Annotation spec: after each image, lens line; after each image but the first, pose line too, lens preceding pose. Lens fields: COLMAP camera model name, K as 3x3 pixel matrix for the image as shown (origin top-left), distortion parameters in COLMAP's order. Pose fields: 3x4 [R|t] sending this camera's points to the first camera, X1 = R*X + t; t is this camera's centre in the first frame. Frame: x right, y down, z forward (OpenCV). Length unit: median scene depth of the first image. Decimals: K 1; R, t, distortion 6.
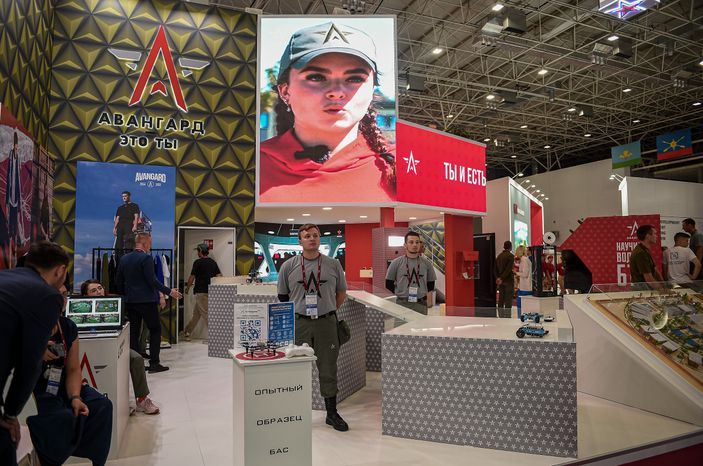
lens RADIAL K [[477.4, 0, 351.0], [0, 477.4, 232.7], [0, 0, 1]] dist [-0.067089, -0.003005]
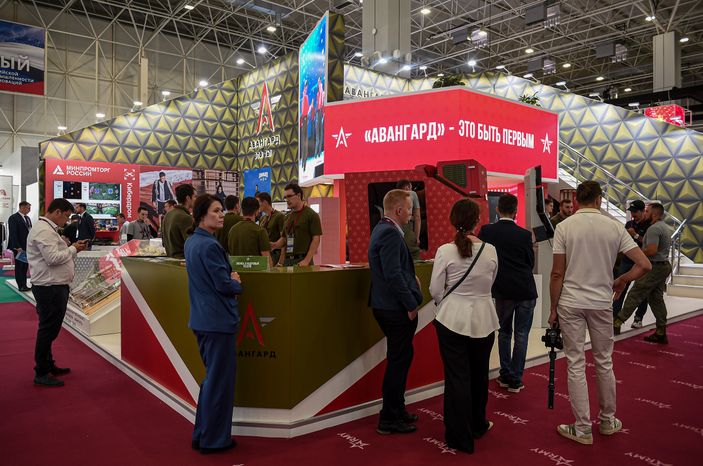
lens RADIAL K [[522.7, 0, 356.6], [0, 522.7, 236.4], [0, 0, 1]] dist [-0.055310, -0.002255]
pose [[0.292427, 0.030258, -0.955809, 1.456420], [0.041863, 0.998136, 0.044406, 0.034526], [0.955371, -0.052998, 0.290615, 0.743138]]
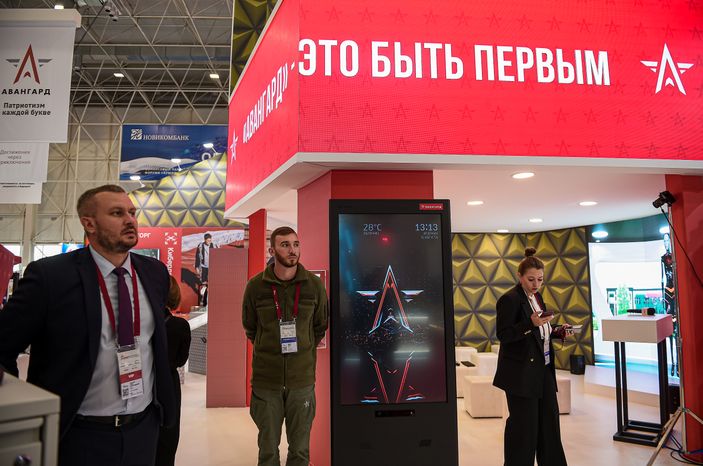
lens RADIAL K [[477.4, 0, 349.4], [0, 477.4, 233.0], [0, 0, 1]] dist [-0.067089, -0.003005]
pose [[-0.310451, -0.100180, -0.945296, 0.771748], [0.057997, 0.990583, -0.124026, 0.066013], [0.948819, -0.093328, -0.301717, 1.478329]]
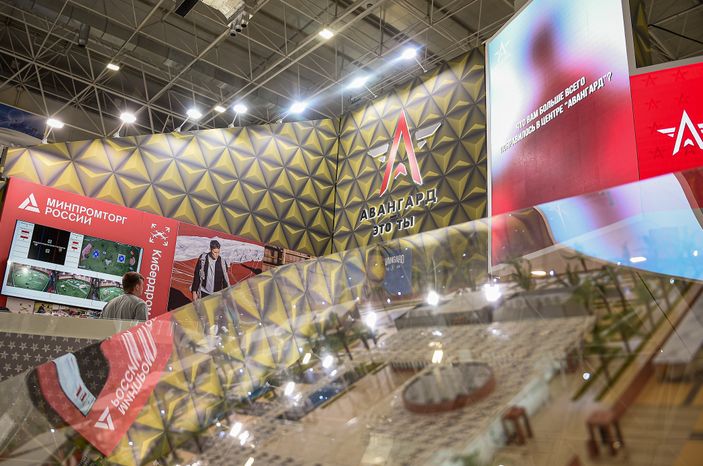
lens RADIAL K [[554.2, 0, 328.6], [0, 554.2, 244.3], [0, 0, 1]] dist [-0.067569, 0.003038]
pose [[0.277246, -0.229721, -0.932932, 0.575107], [-0.021951, 0.969228, -0.245182, 0.123025], [0.960548, 0.088454, 0.263672, 0.563669]]
